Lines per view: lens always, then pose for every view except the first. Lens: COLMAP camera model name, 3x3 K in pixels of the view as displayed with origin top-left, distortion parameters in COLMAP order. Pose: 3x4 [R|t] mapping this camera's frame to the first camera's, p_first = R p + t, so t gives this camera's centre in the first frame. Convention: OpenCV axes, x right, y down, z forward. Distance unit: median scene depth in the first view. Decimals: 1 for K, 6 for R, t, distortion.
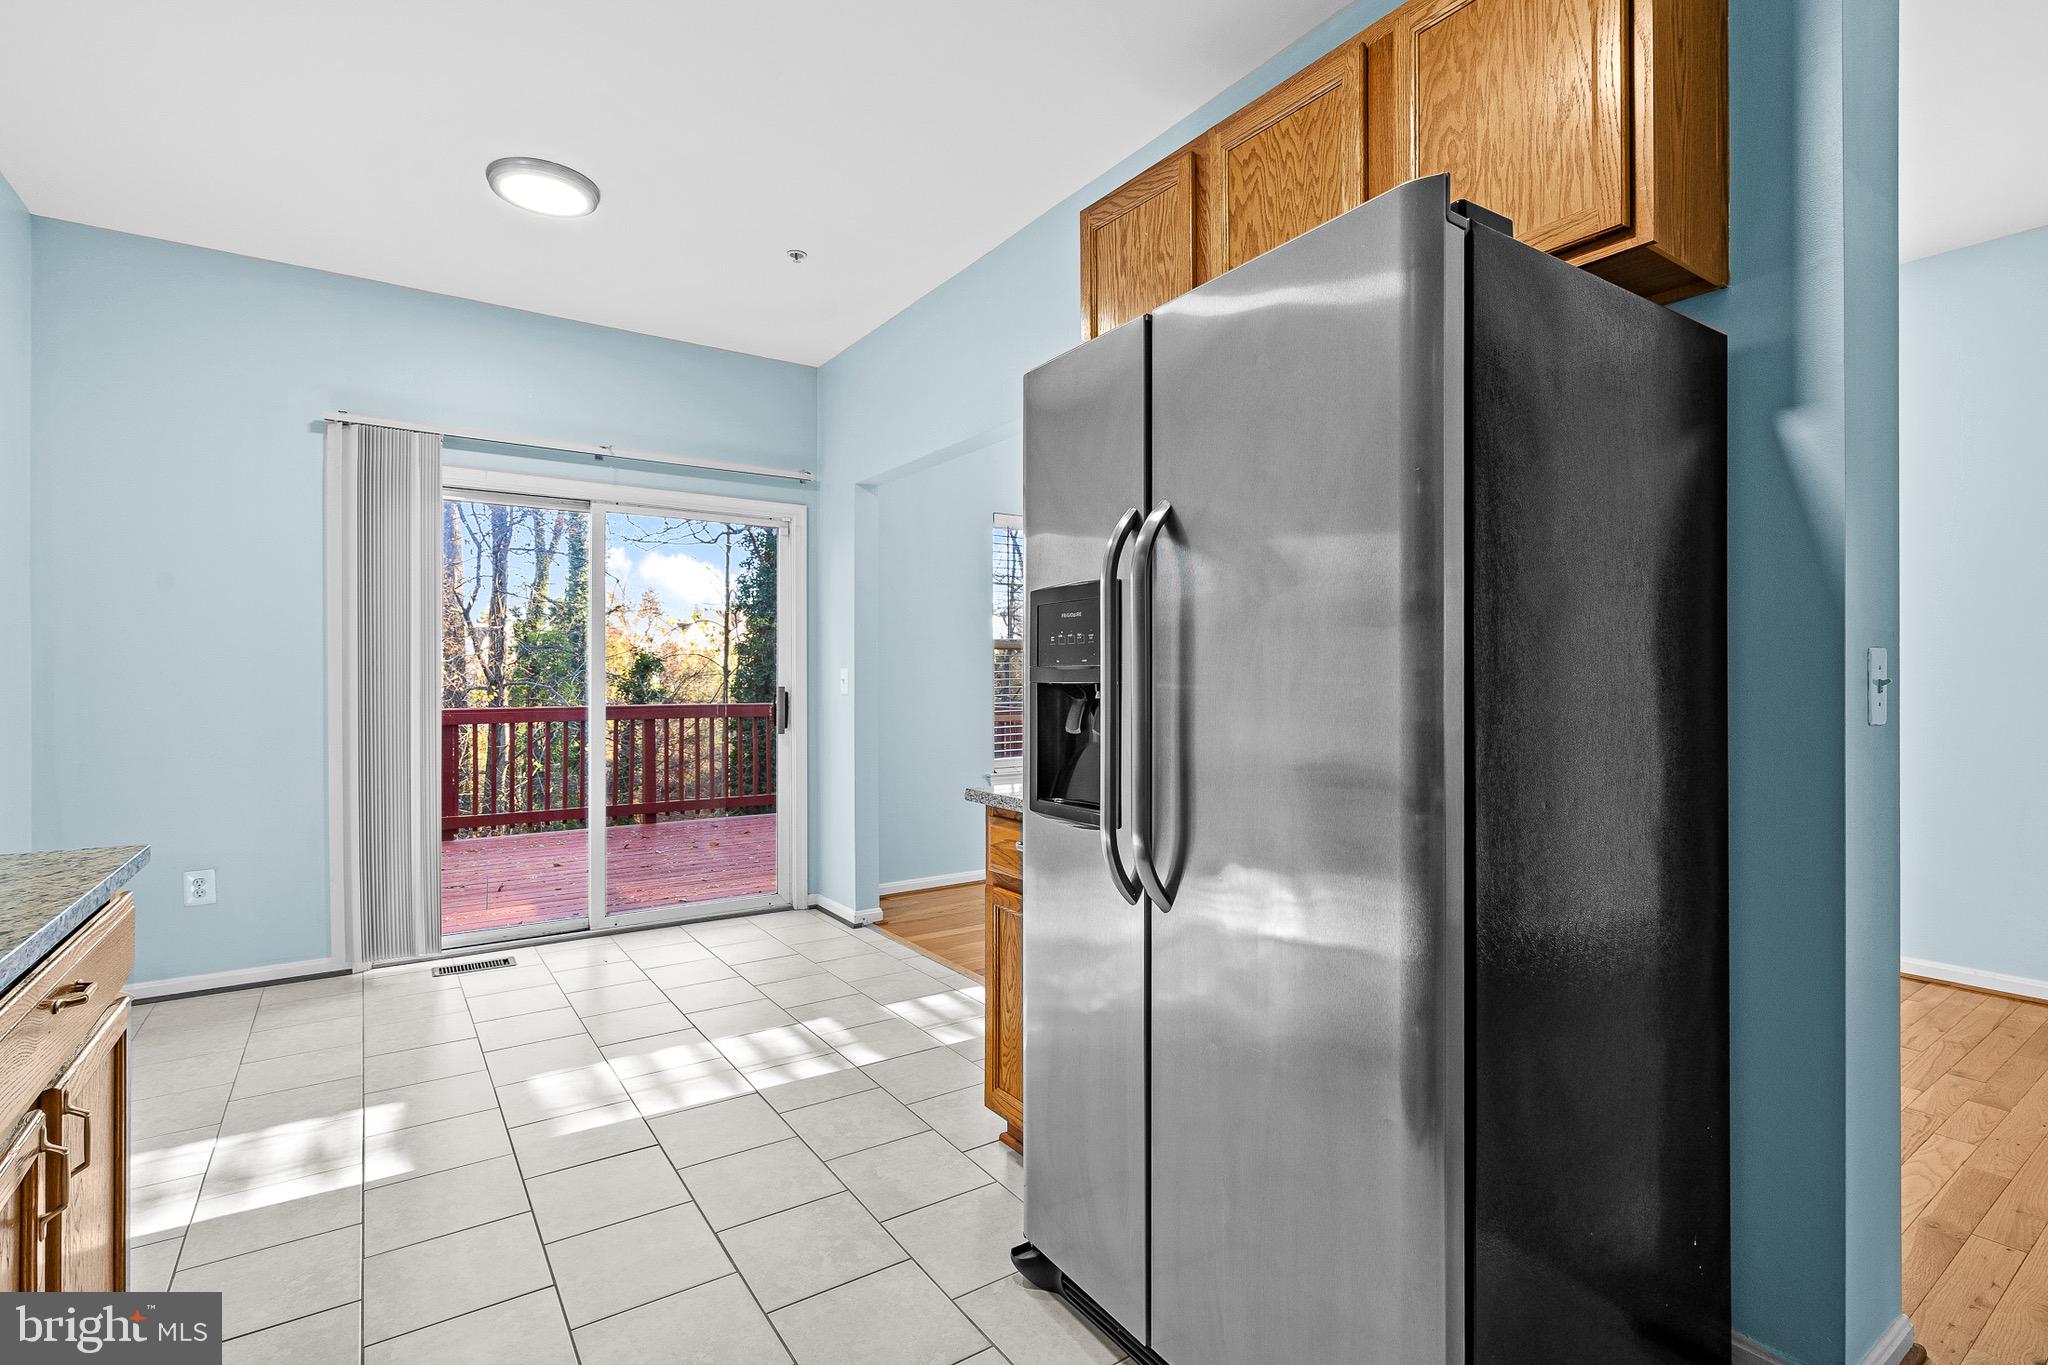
lens RADIAL K [[932.3, 0, 1032.3], [0, 932.3, 677.7], [0, 0, 1]] dist [-0.011496, 0.001528]
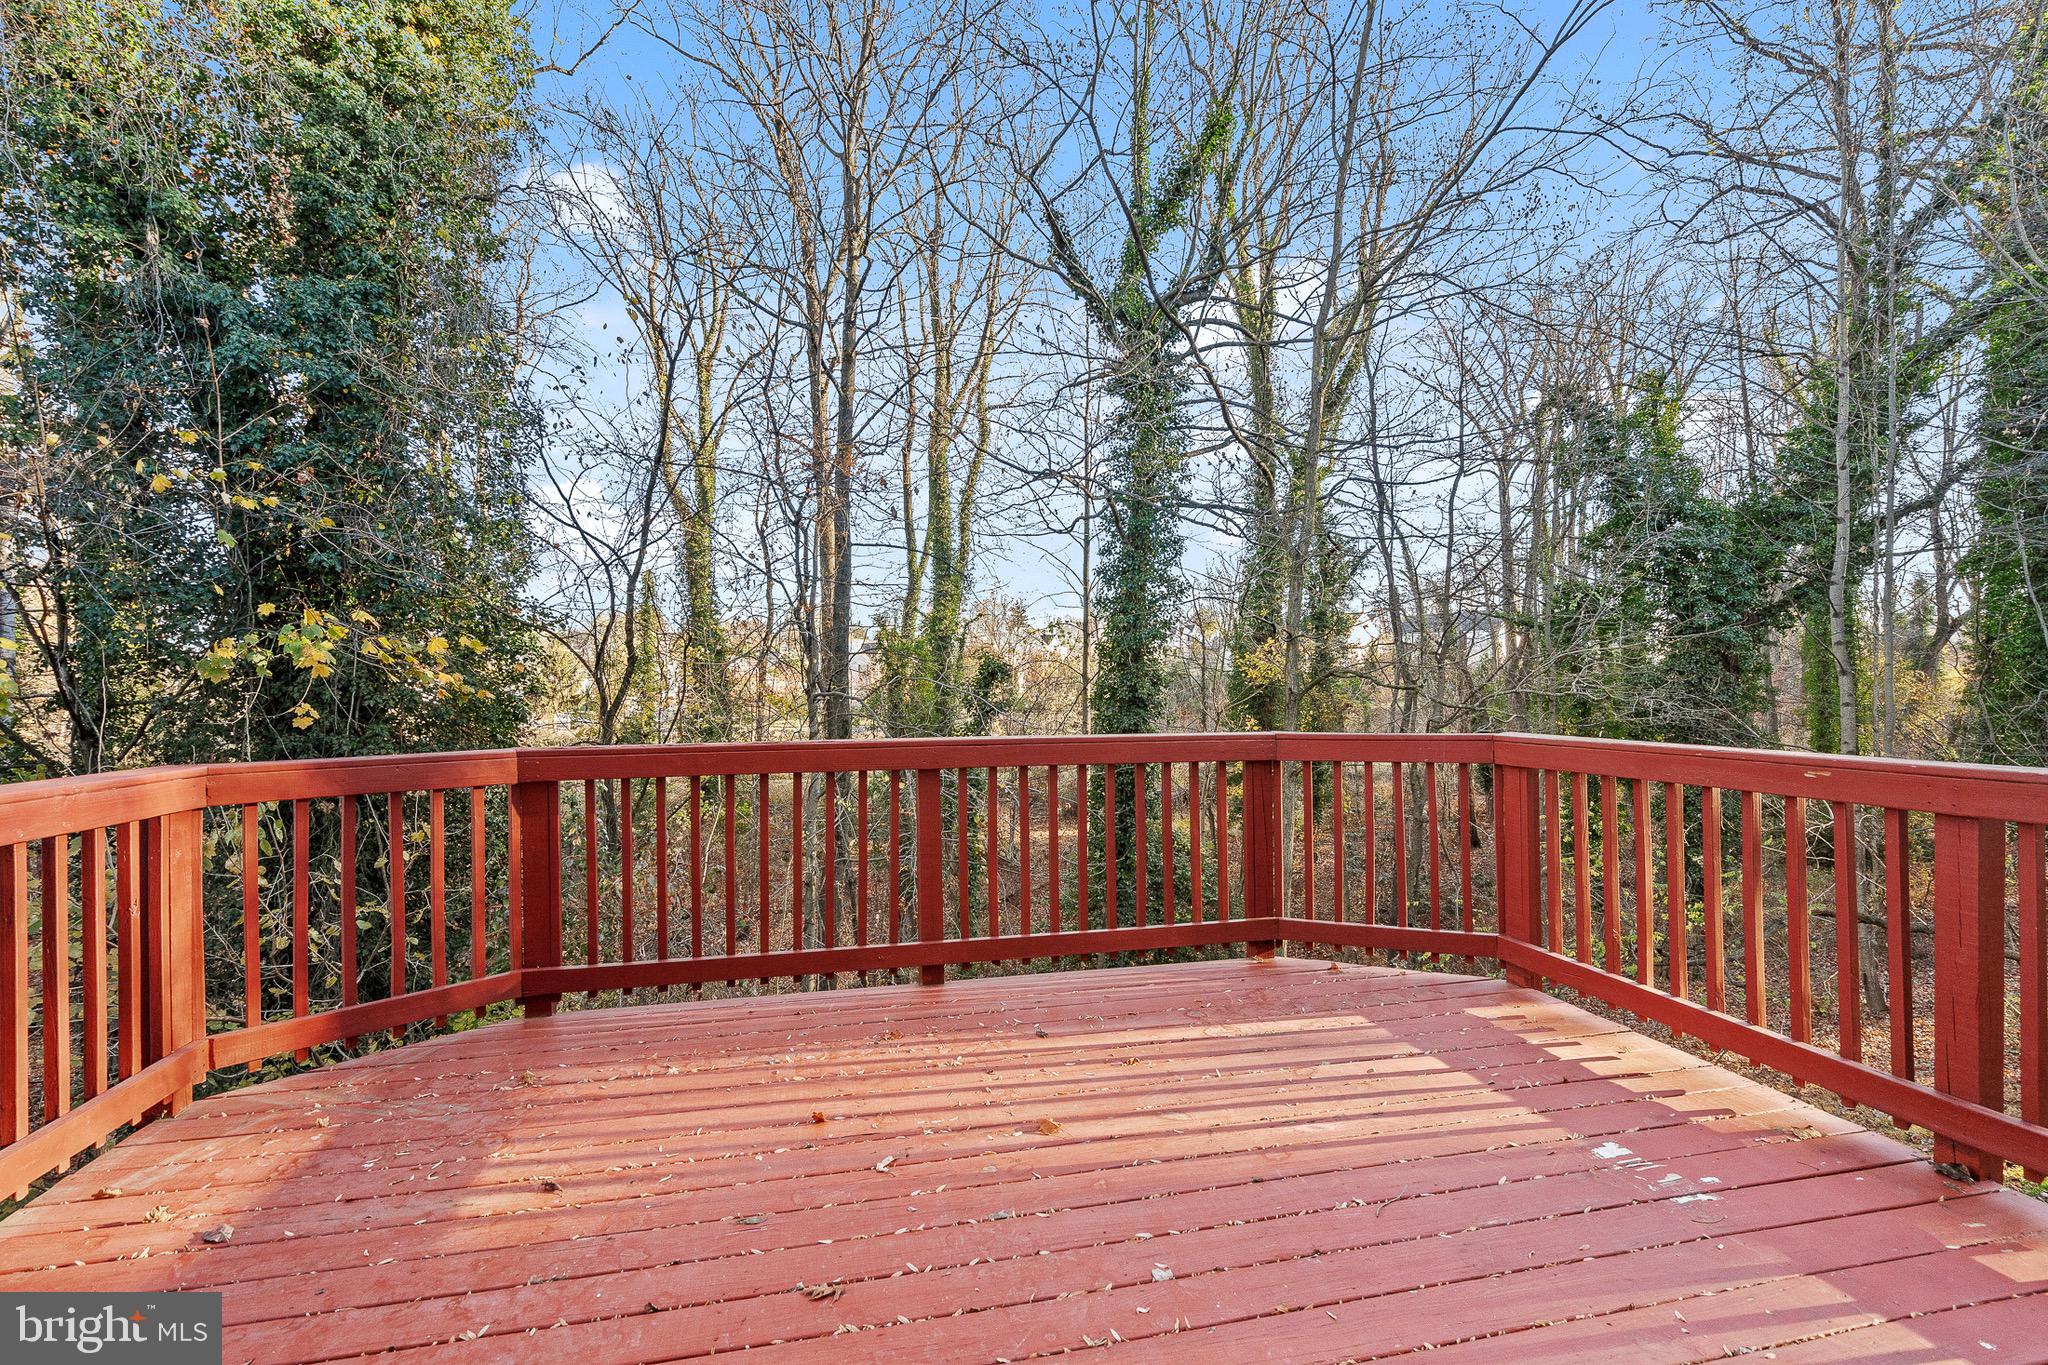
lens RADIAL K [[932.3, 0, 1022.4], [0, 932.3, 680.6], [0, 0, 1]] dist [-0.011496, 0.001528]
pose [[0.926712, -0.003665, -0.375756, -0.065352], [0.002399, 0.999990, -0.003836, -0.001547], [0.375766, 0.002654, 0.926711, 0.201866]]
